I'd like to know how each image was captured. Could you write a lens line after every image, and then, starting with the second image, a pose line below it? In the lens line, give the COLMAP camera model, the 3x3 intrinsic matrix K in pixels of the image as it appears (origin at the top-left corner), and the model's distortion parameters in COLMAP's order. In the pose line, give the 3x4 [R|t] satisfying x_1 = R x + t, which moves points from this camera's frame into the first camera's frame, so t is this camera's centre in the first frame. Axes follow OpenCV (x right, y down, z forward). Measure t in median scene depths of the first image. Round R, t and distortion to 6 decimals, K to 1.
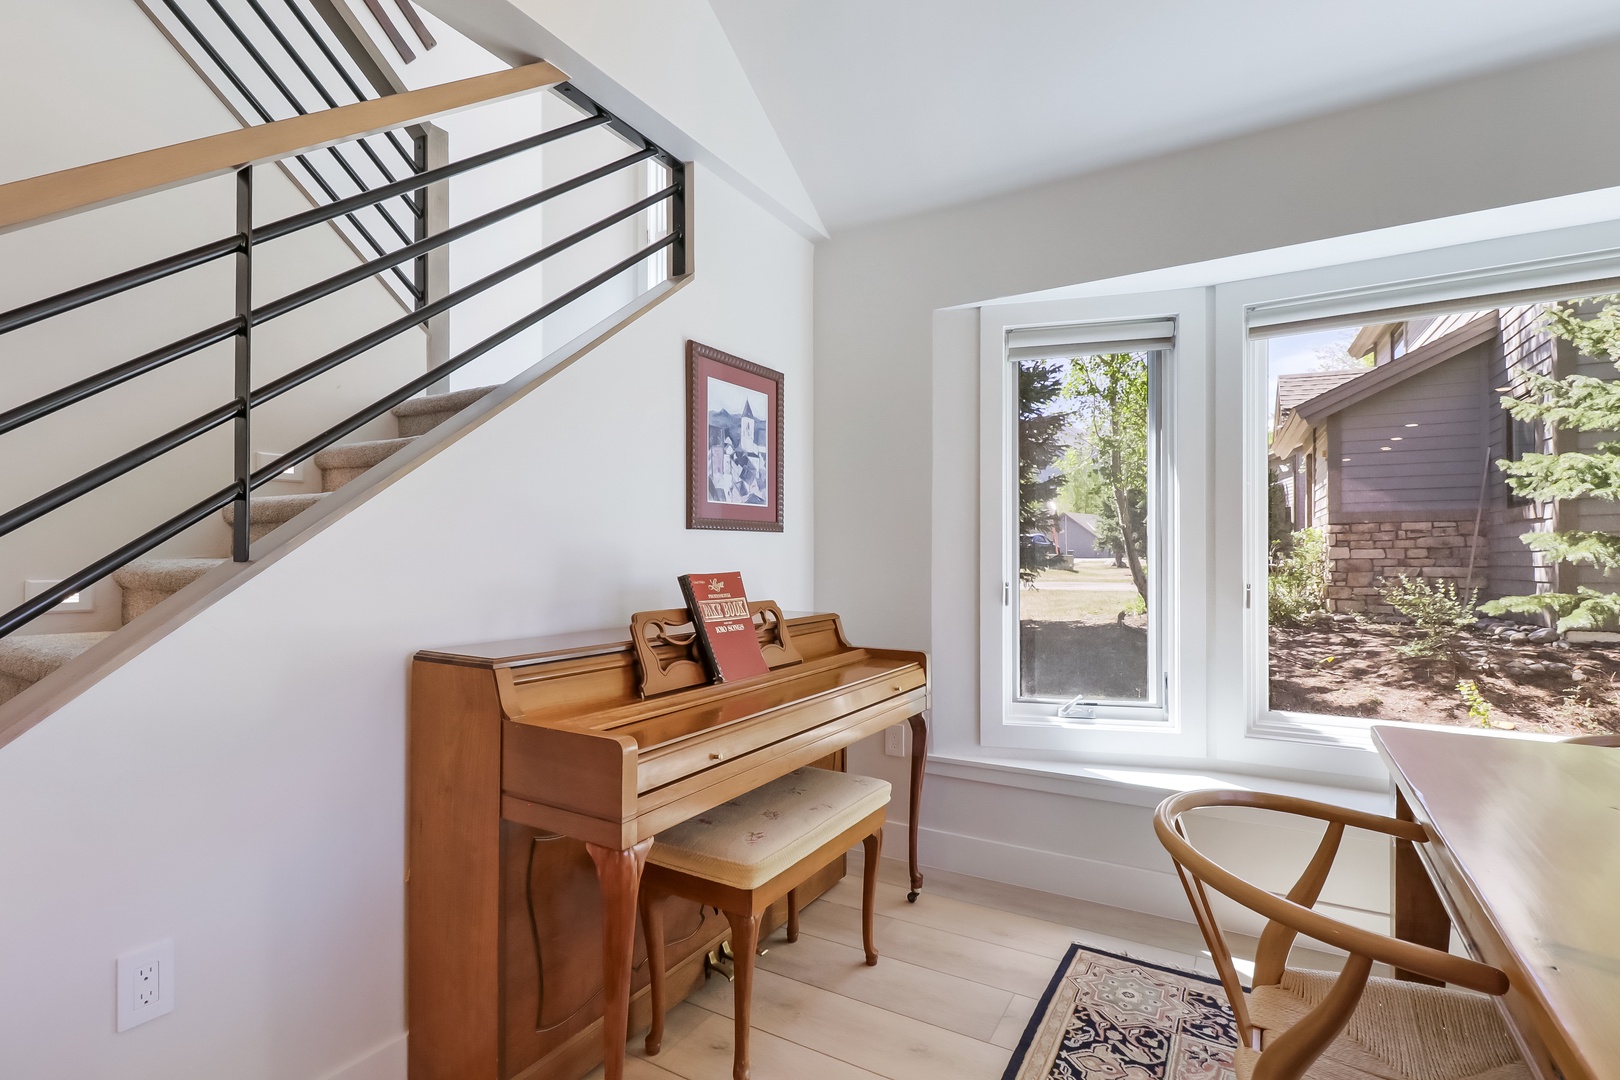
lens RADIAL K [[771.4, 0, 809.0], [0, 771.4, 560.8], [0, 0, 1]] dist [0.018041, -0.016891]
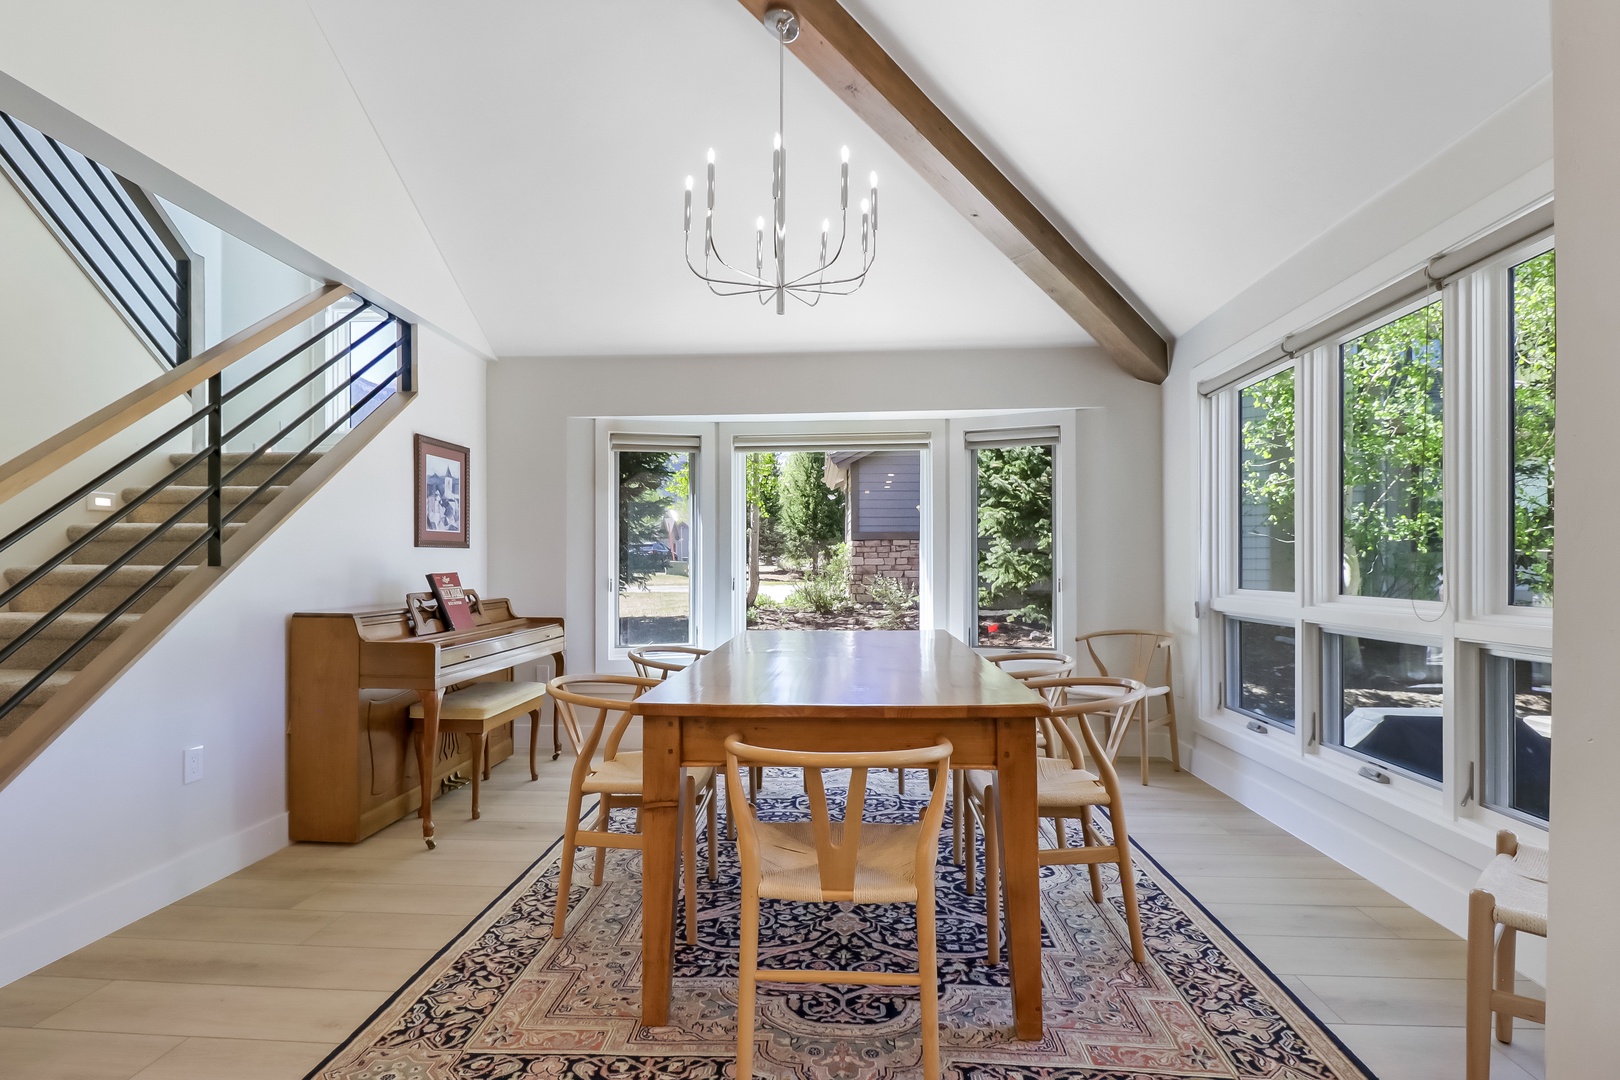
lens RADIAL K [[771.4, 0, 809.0], [0, 771.4, 560.8], [0, 0, 1]] dist [0.018041, -0.016891]
pose [[0.888237, 0.001886, 0.459381, -0.163684], [0.002008, 0.999966, -0.007987, 0.003144], [-0.459381, 0.008017, 0.888203, -0.833869]]
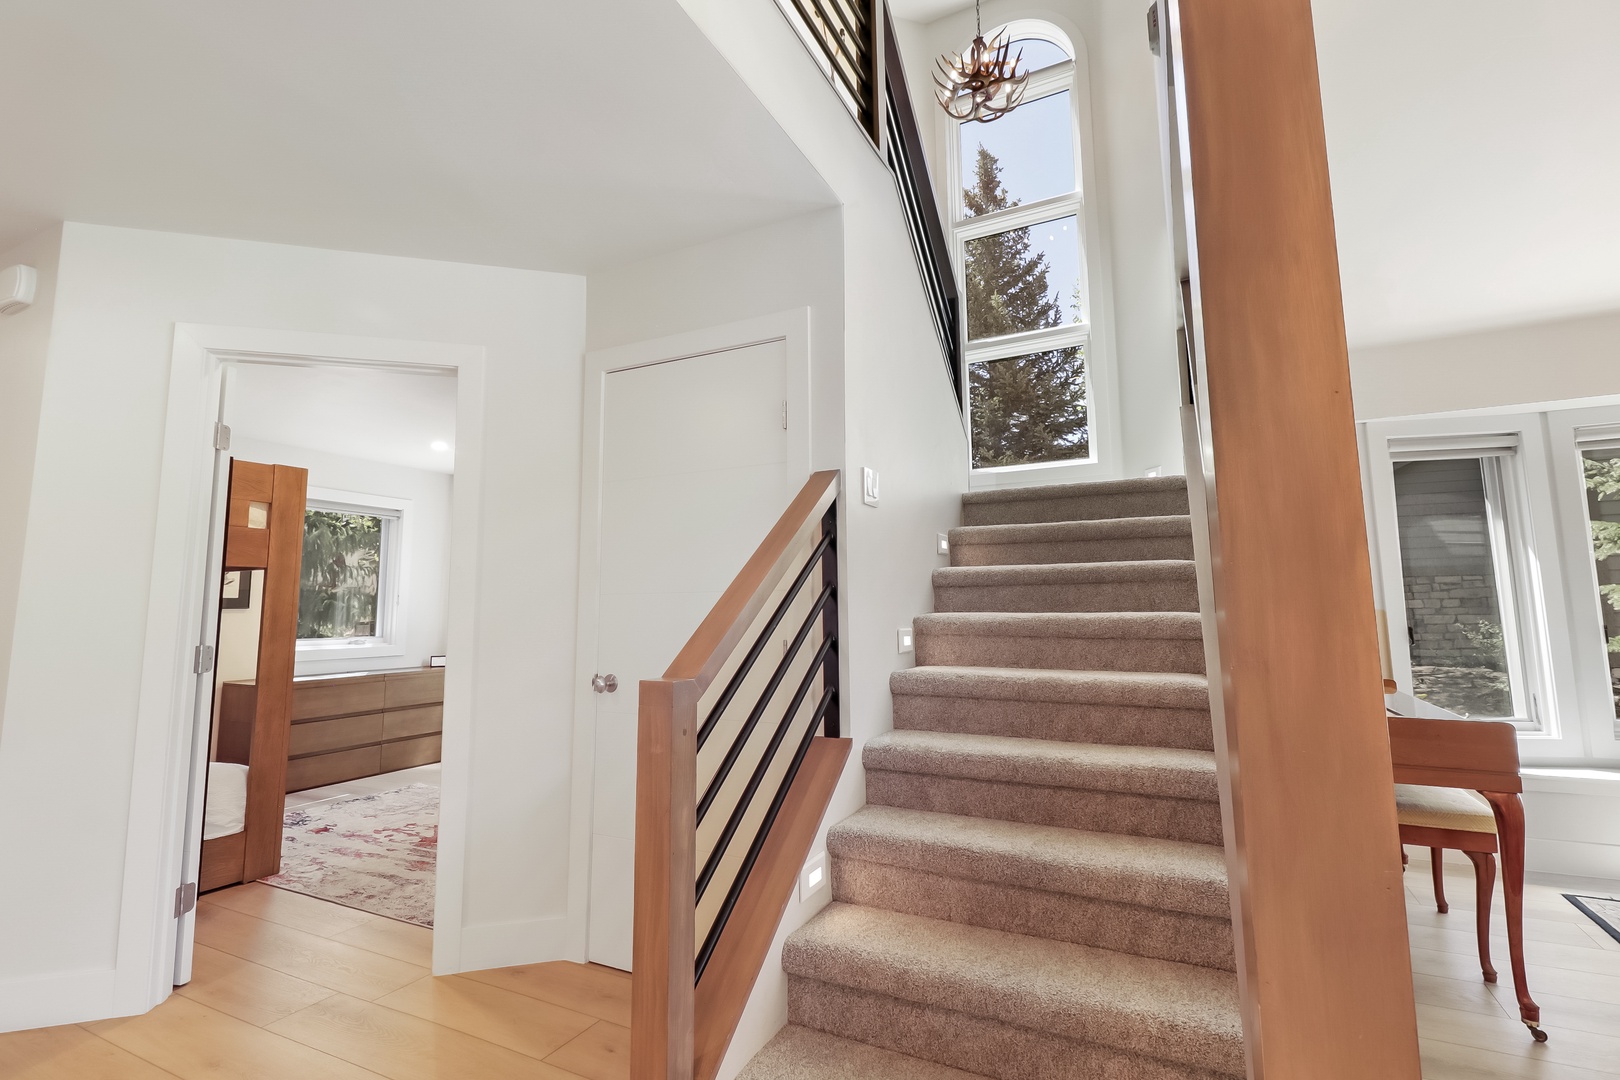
lens RADIAL K [[755.2, 0, 813.3], [0, 755.2, 515.3], [0, 0, 1]] dist [-0.001105, -0.000631]
pose [[0.997643, 0.004681, 0.068452, -0.941902], [0.004144, 0.991737, -0.128221, 0.003206], [-0.068487, 0.128202, 0.989380, -0.259230]]
